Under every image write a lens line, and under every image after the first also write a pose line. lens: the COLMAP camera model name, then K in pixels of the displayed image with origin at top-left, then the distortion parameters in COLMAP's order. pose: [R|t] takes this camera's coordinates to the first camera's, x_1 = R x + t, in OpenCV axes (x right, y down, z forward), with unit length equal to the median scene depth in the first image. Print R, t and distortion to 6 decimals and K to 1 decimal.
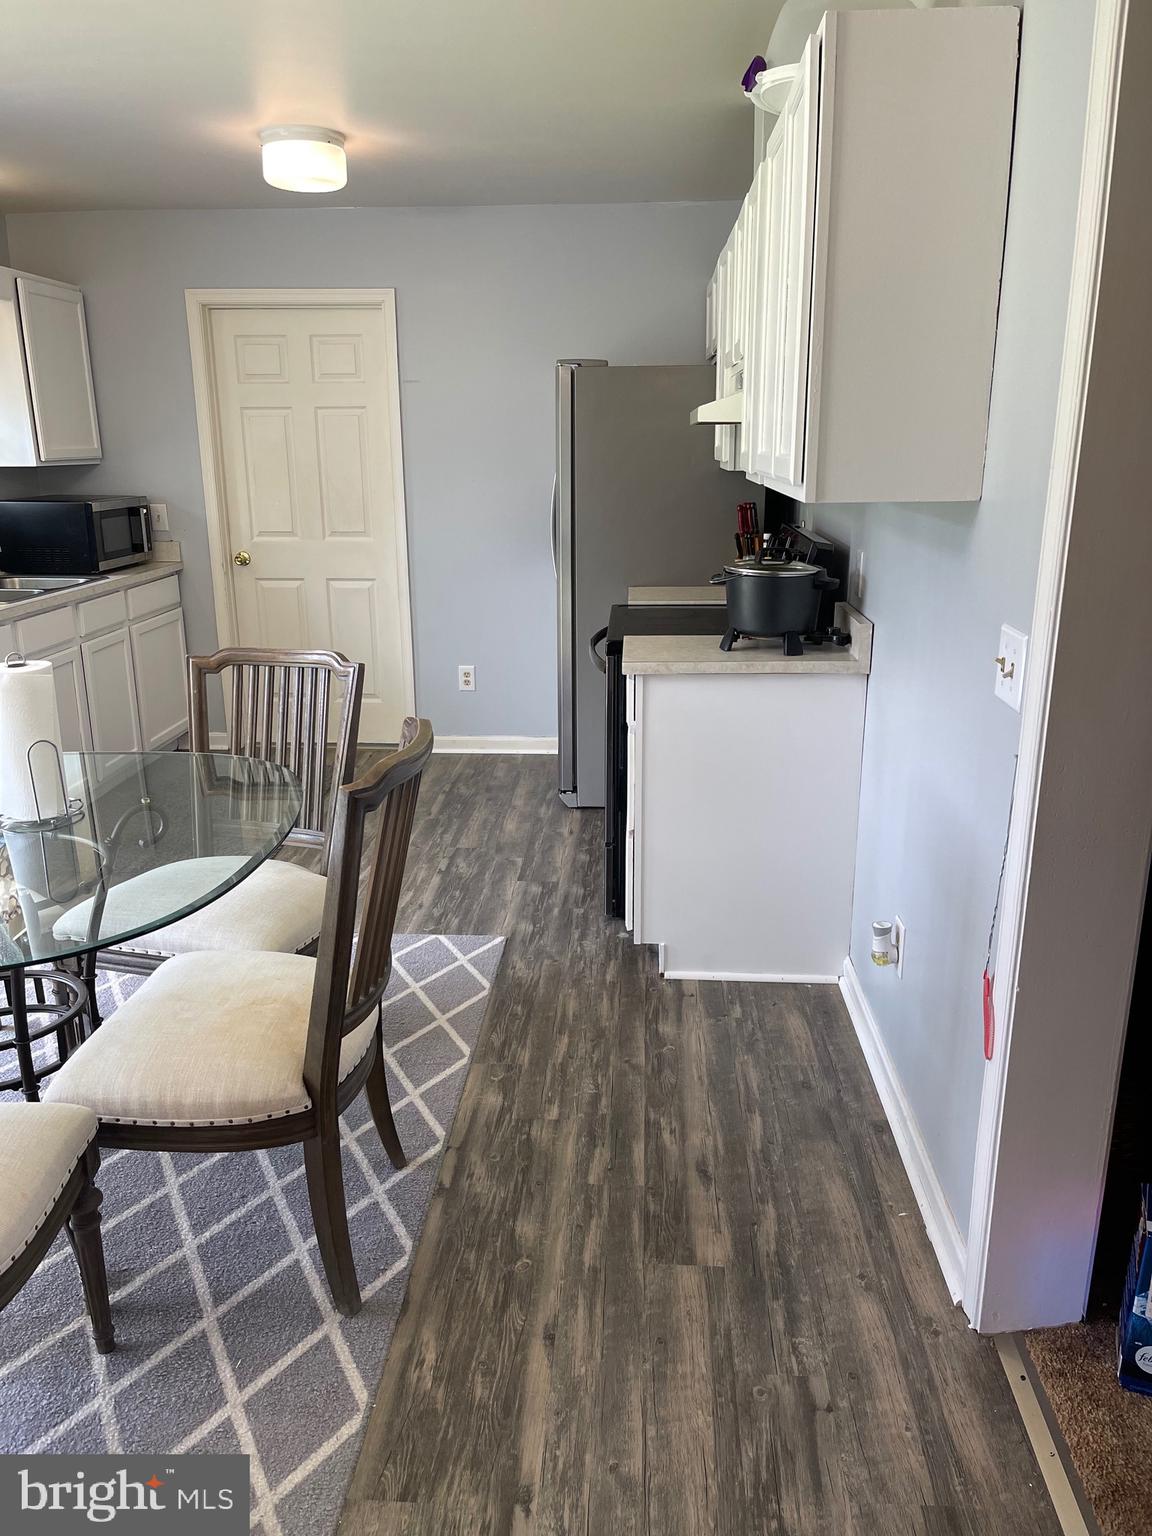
lens RADIAL K [[1135.3, 0, 576.0], [0, 1135.3, 768.0], [0, 0, 1]] dist [0.044673, -0.059428]
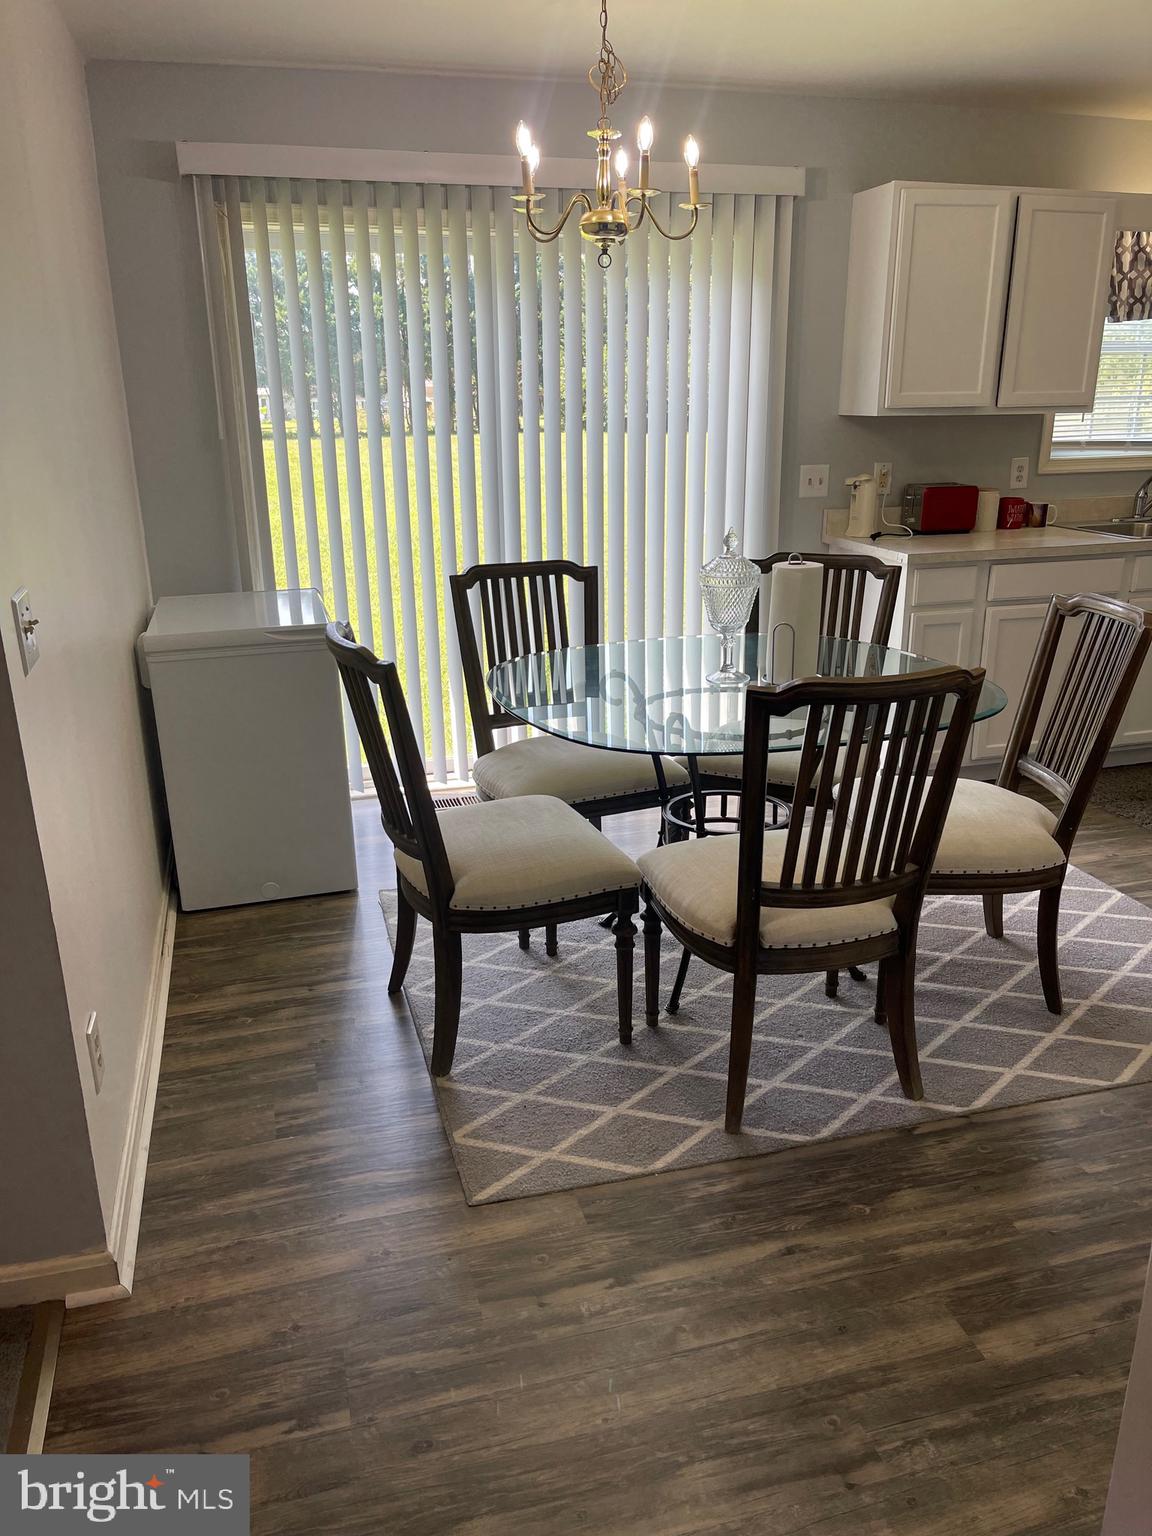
lens RADIAL K [[1135.3, 0, 576.0], [0, 1135.3, 768.0], [0, 0, 1]] dist [0.044673, -0.059428]
pose [[0.342528, 0.300189, -0.890259, 0.590450], [-0.250340, 0.942484, 0.221480, -0.087604], [0.905541, 0.147004, 0.397977, 0.278035]]
